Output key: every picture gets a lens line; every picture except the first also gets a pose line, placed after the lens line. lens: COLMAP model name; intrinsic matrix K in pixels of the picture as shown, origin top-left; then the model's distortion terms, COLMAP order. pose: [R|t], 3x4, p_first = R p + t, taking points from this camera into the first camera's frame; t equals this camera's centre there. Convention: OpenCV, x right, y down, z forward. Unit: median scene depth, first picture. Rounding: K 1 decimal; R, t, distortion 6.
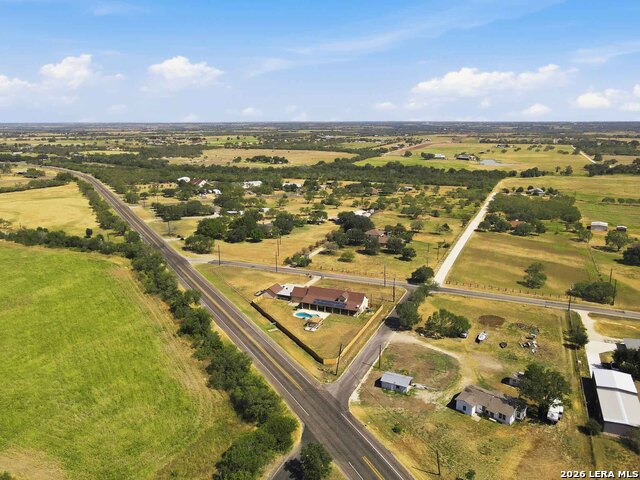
lens RADIAL K [[476.6, 0, 320.0], [0, 476.6, 240.0], [0, 0, 1]] dist [0.006607, 0.006822]
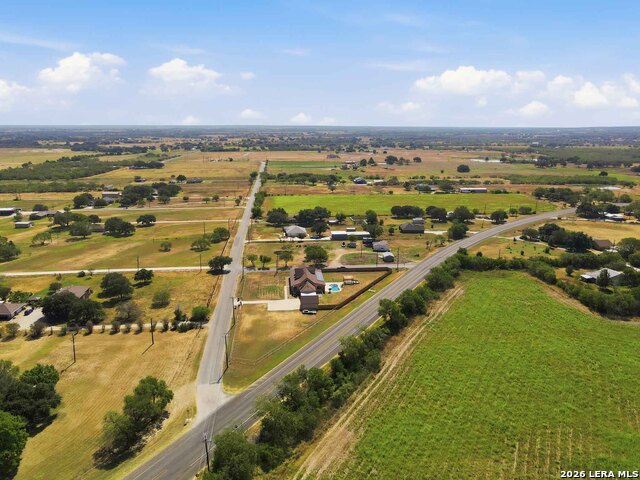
lens RADIAL K [[476.6, 0, 320.0], [0, 476.6, 240.0], [0, 0, 1]] dist [0.006607, 0.006822]
pose [[-0.500114, -0.195557, 0.843590, -0.820044], [0.198200, 0.922459, 0.331341, -0.299405], [-0.842973, 0.332908, -0.422575, 1.205874]]
